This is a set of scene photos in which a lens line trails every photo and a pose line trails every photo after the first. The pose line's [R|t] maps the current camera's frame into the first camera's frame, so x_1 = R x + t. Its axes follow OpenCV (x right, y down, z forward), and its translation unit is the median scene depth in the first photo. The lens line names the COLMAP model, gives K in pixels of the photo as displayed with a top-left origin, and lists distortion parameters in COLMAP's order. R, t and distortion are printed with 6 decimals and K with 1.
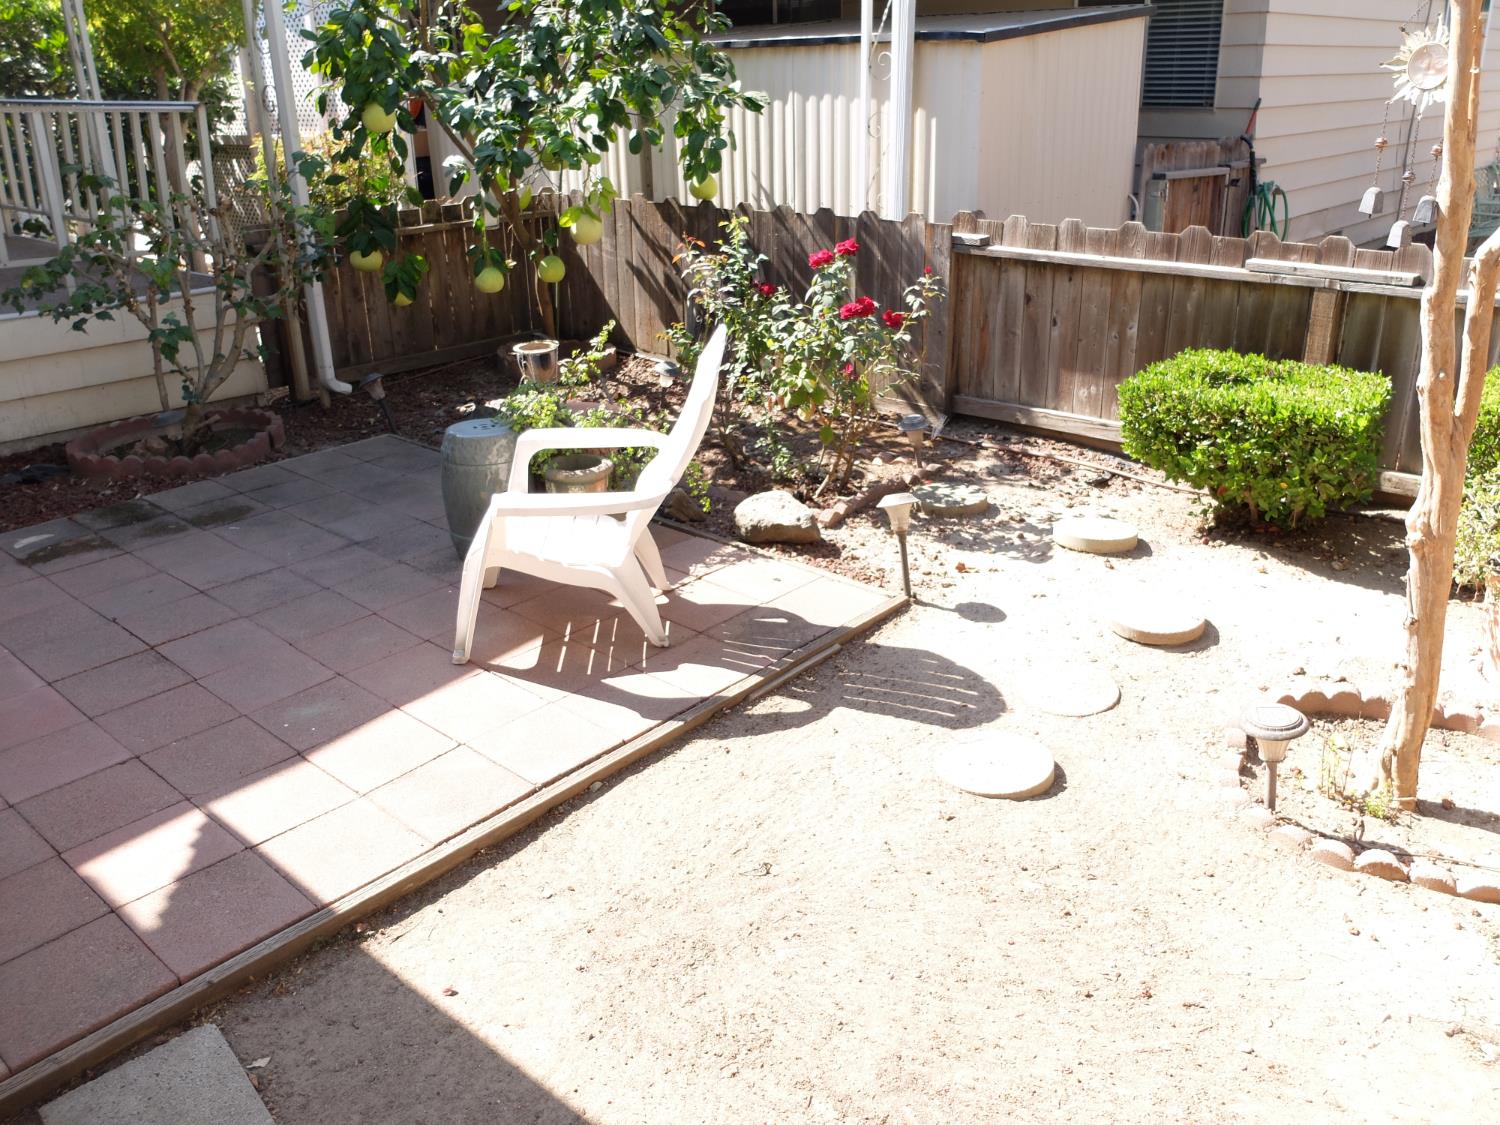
lens RADIAL K [[1203.0, 0, 785.7], [0, 1203.0, 561.3], [0, 0, 1]] dist [-0.032951, 0.022048]
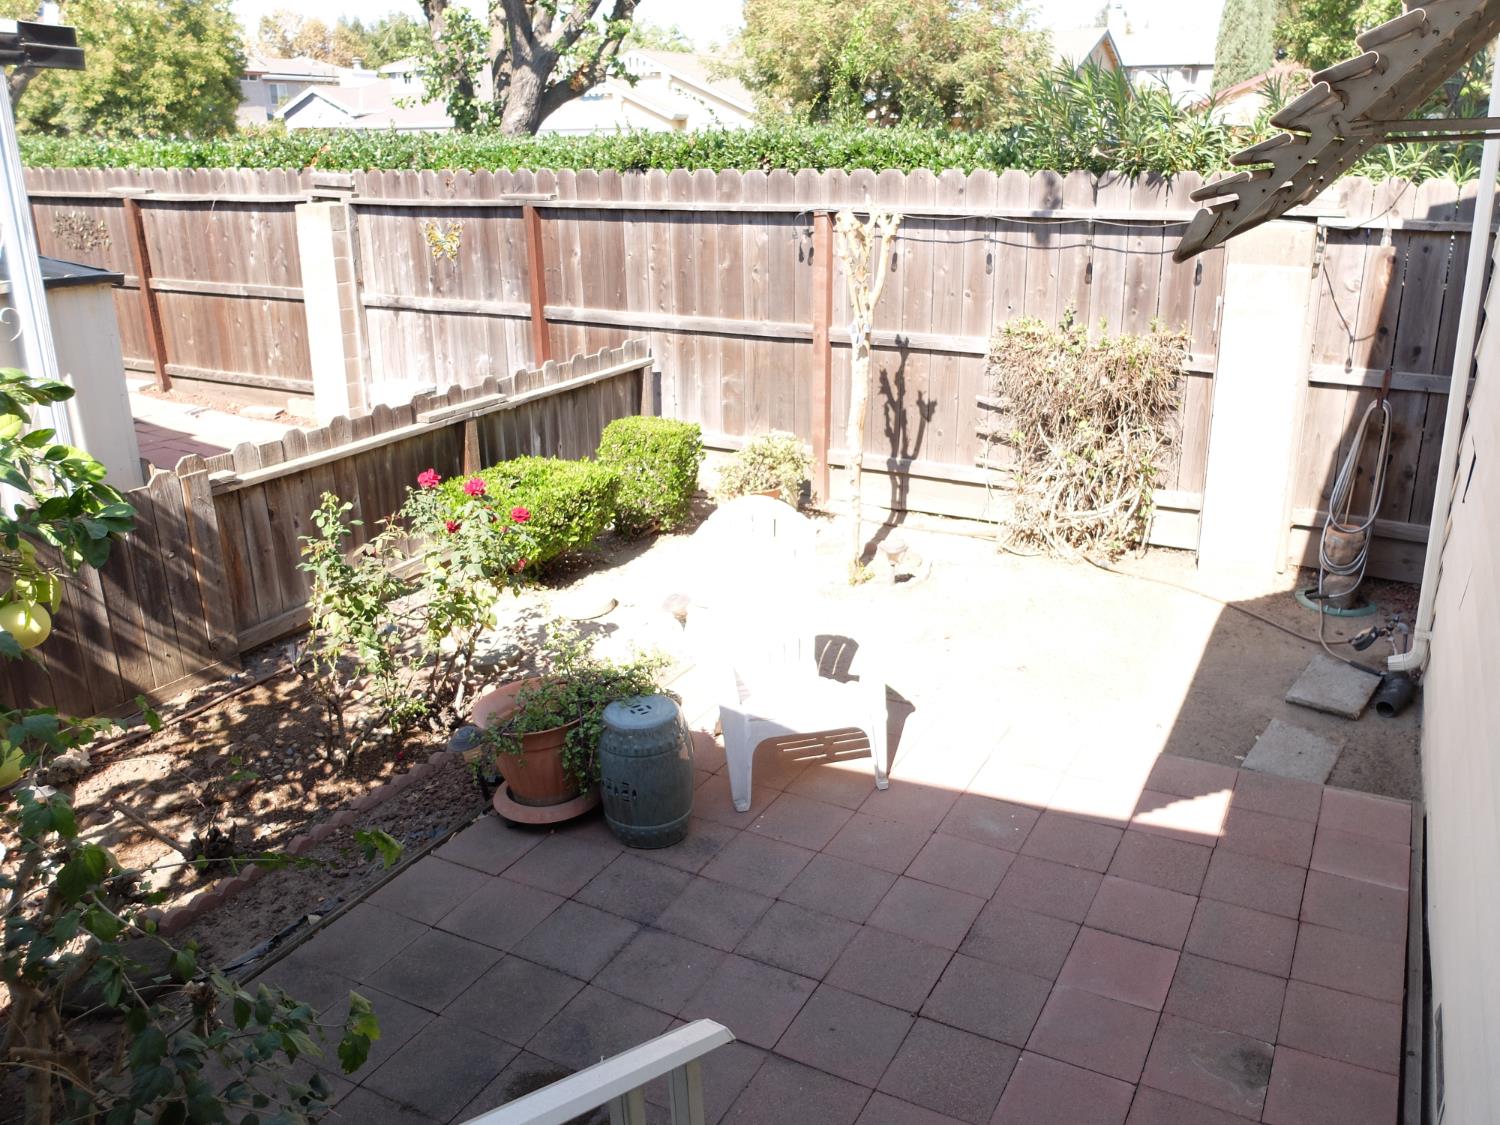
lens RADIAL K [[1203.0, 0, 785.7], [0, 1203.0, 561.3], [0, 0, 1]] dist [-0.032951, 0.022048]
pose [[-0.235255, -0.307325, 0.922067, -1.012128], [0.379418, 0.844381, 0.378236, -0.476467], [-0.894817, 0.438831, -0.082040, 0.834350]]
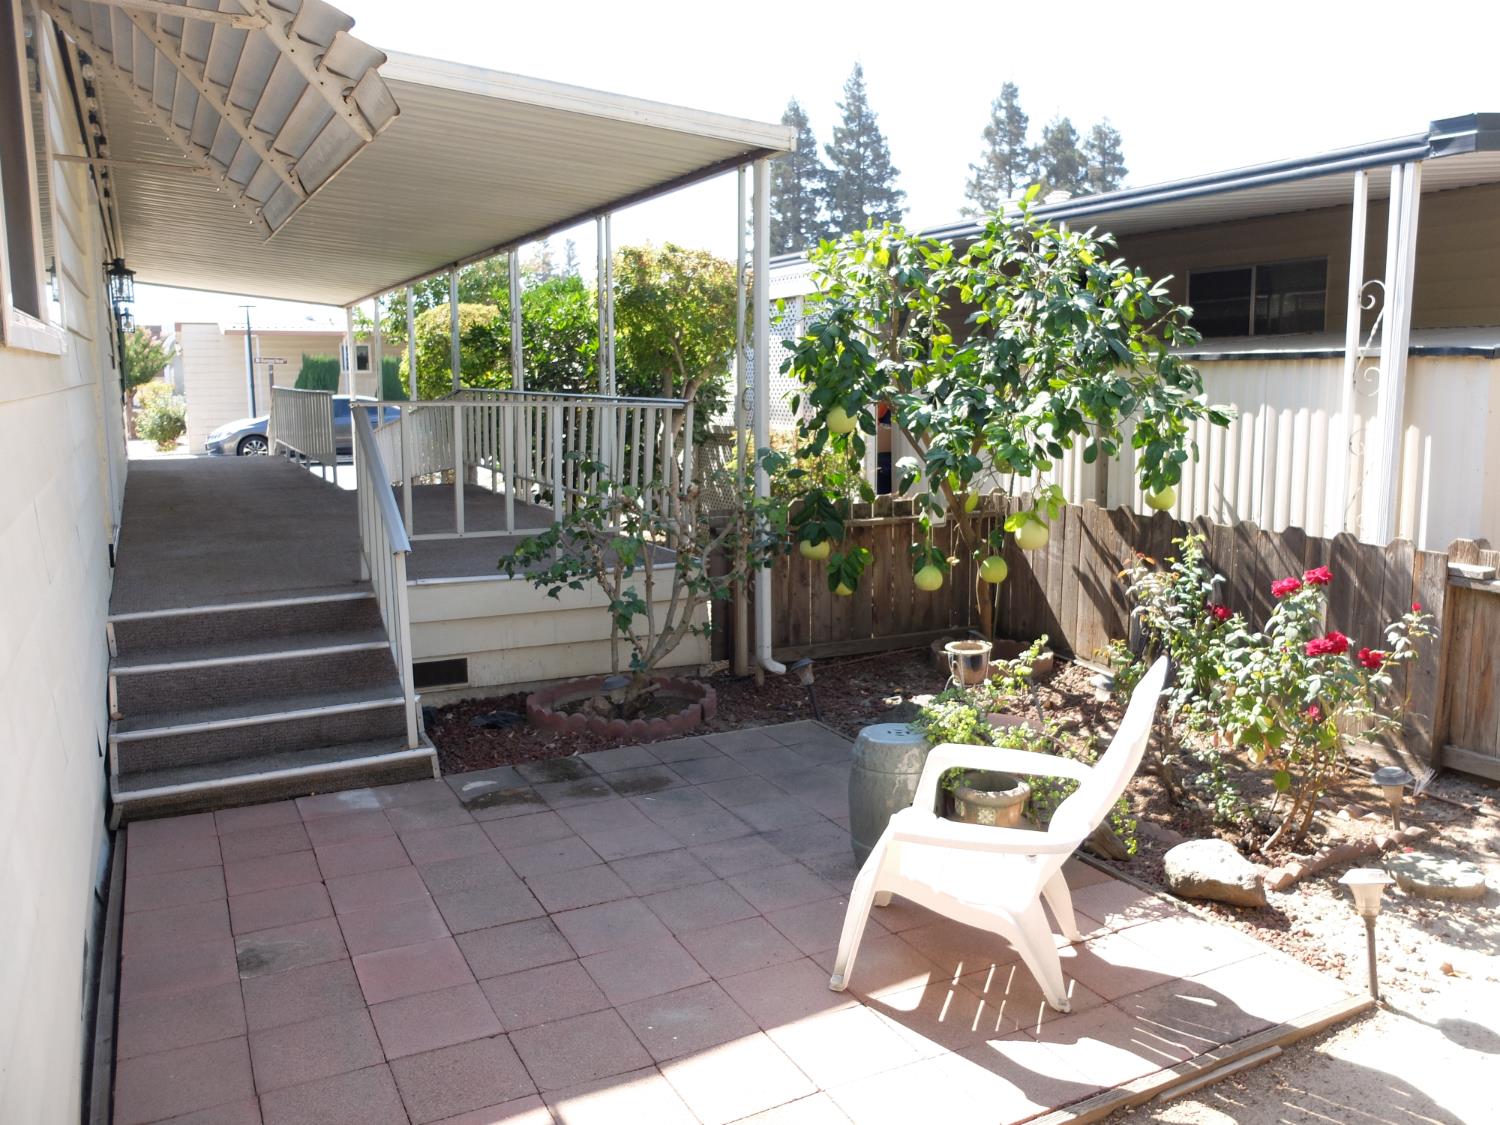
lens RADIAL K [[1222.8, 0, 787.8], [0, 1222.8, 539.5], [0, 0, 1]] dist [-0.080160, 0.069827]
pose [[0.931460, 0.059146, -0.359005, 0.004159], [-0.146072, 0.964480, -0.220093, -0.029084], [0.333235, 0.257448, 0.907014, 0.045453]]
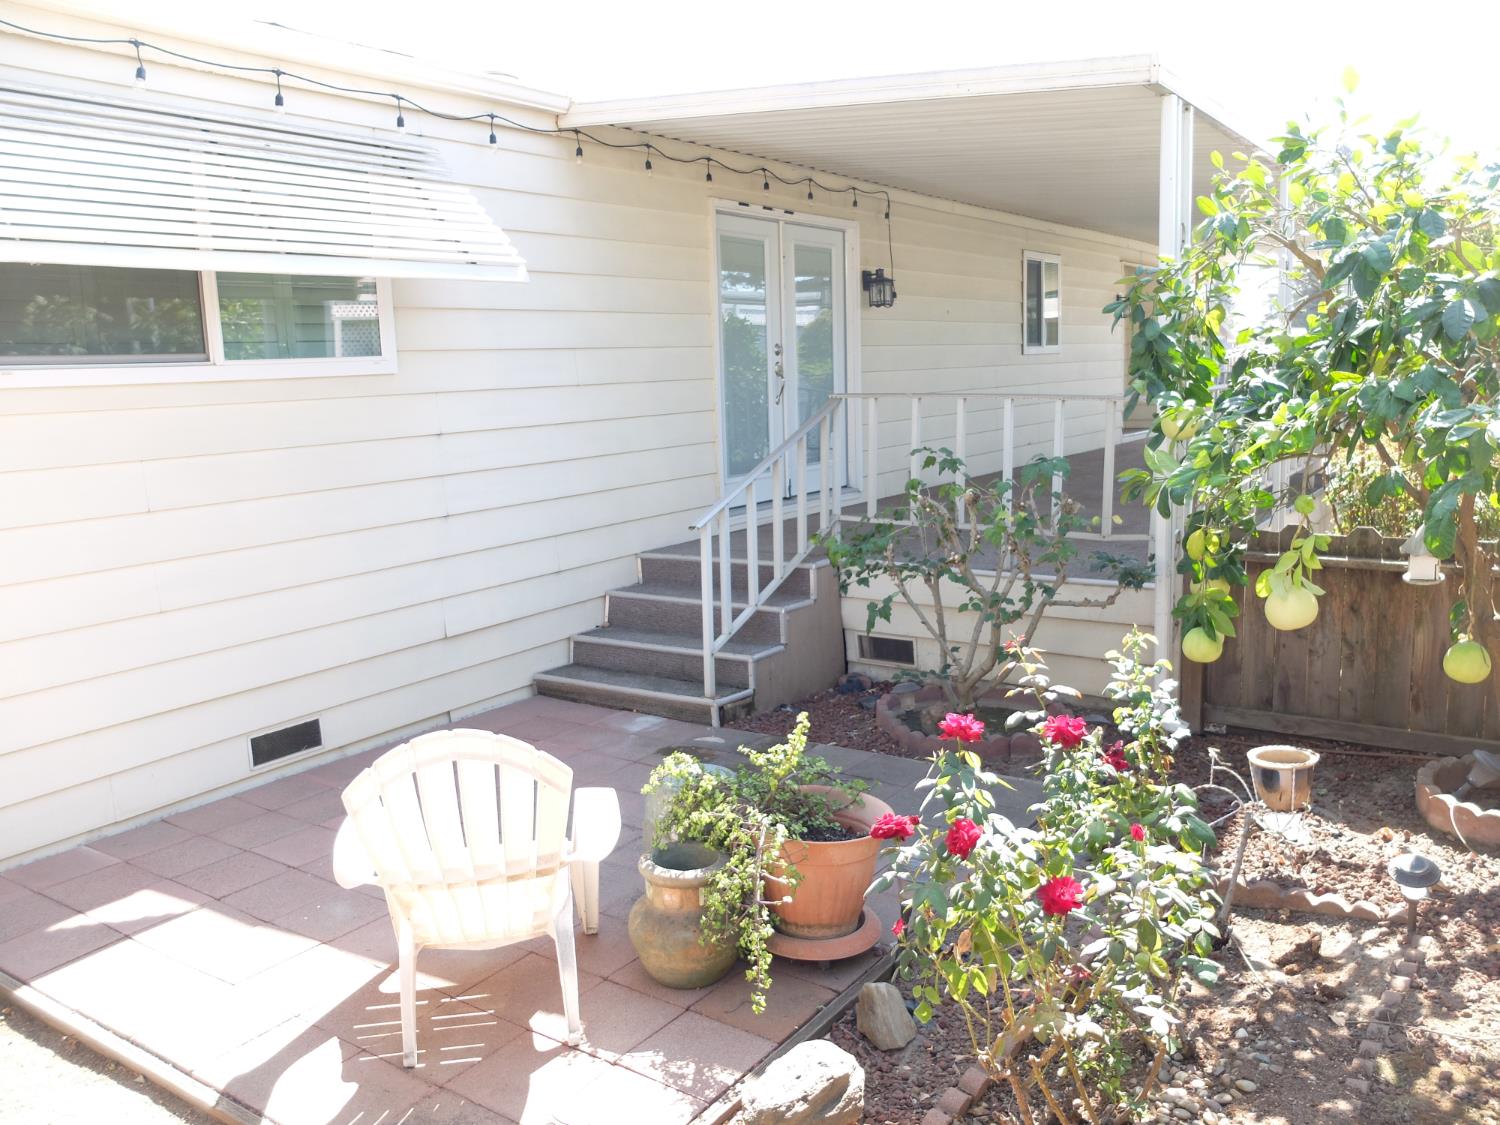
lens RADIAL K [[1222.8, 0, 787.8], [0, 1222.8, 539.5], [0, 0, 1]] dist [-0.080160, 0.069827]
pose [[0.095906, 0.148569, -0.984240, 0.538394], [-0.345530, 0.932281, 0.107057, -0.350399], [0.933494, 0.329817, 0.140747, 0.796780]]
